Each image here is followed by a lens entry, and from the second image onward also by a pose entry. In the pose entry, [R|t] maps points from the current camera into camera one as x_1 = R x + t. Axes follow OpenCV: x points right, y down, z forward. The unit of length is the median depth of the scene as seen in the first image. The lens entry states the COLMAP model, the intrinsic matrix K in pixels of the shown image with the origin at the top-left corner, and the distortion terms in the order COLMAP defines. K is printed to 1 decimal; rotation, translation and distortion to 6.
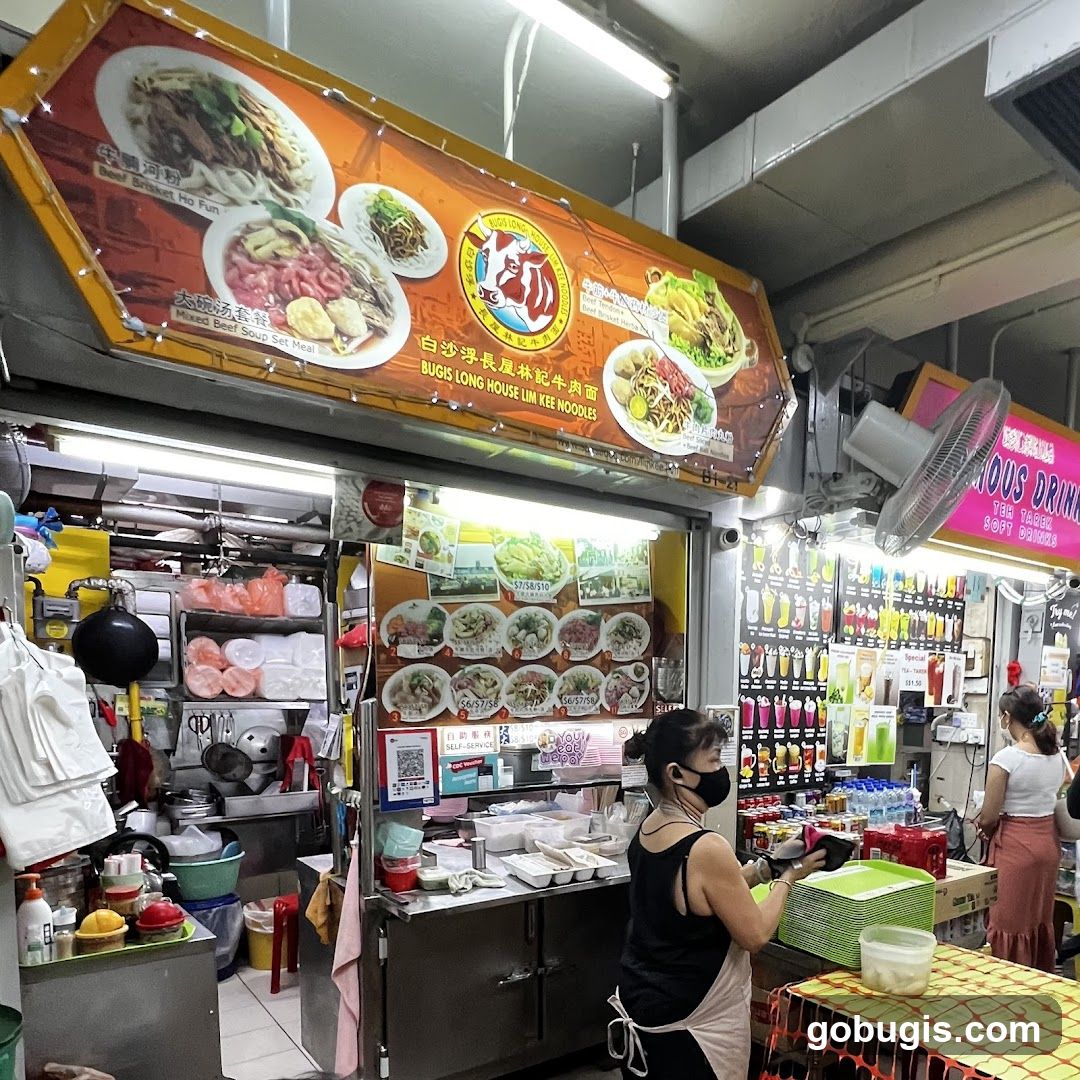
lens RADIAL K [[820.5, 0, 658.0], [0, 820.5, 755.4], [0, 0, 1]] dist [0.005785, -0.000539]
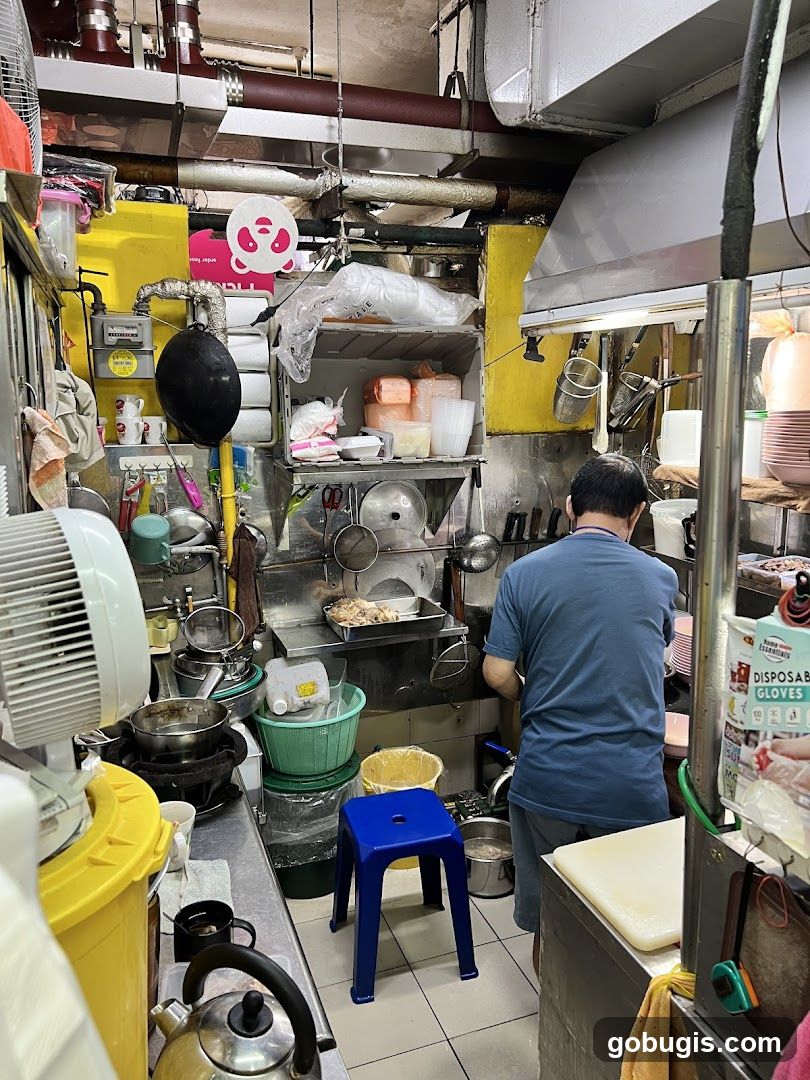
lens RADIAL K [[828.7, 0, 410.4], [0, 828.7, 549.3], [0, 0, 1]] dist [0.057752, -0.048456]
pose [[0.940800, 0.043390, -0.336174, -0.389176], [-0.009347, 0.994717, 0.102231, -0.104230], [0.338833, -0.093037, 0.936235, 0.602730]]
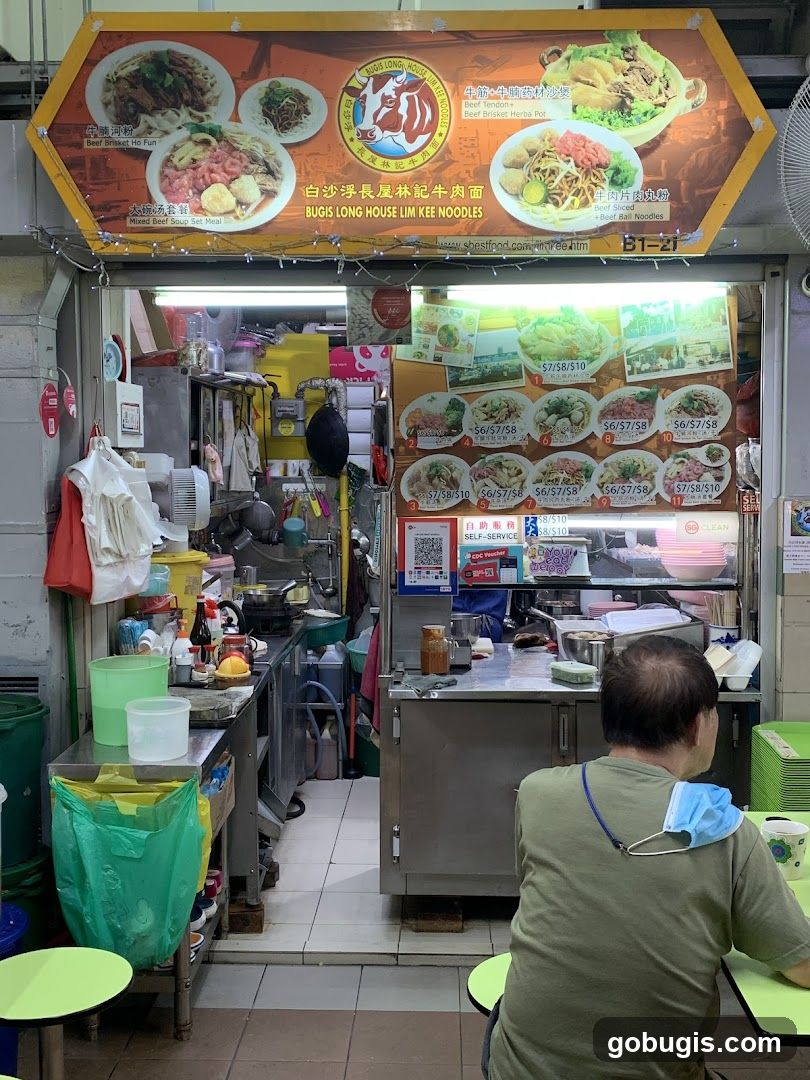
lens RADIAL K [[1192.3, 0, 405.0], [0, 1192.3, 540.0], [0, 0, 1]] dist [0.176431, -0.514964]
pose [[0.748291, 0.025876, -0.662865, 0.638367], [-0.044337, 0.998955, -0.011056, 0.012832], [0.661887, 0.037662, 0.748657, -0.132795]]
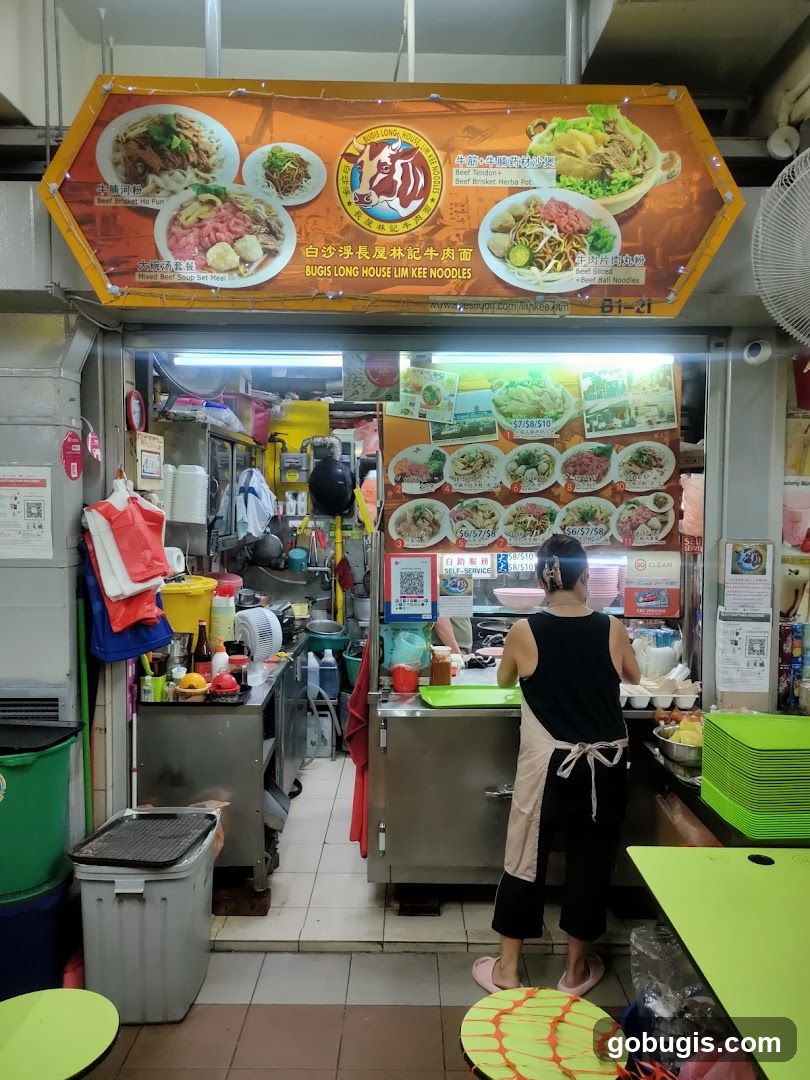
lens RADIAL K [[828.7, 0, 410.4], [0, 828.7, 549.3], [0, 0, 1]] dist [0.057752, -0.048456]
pose [[0.770980, 0.025773, -0.636337, 0.430536], [-0.051995, 0.998392, -0.022560, -0.011516], [0.634733, 0.050480, 0.771081, 0.077623]]
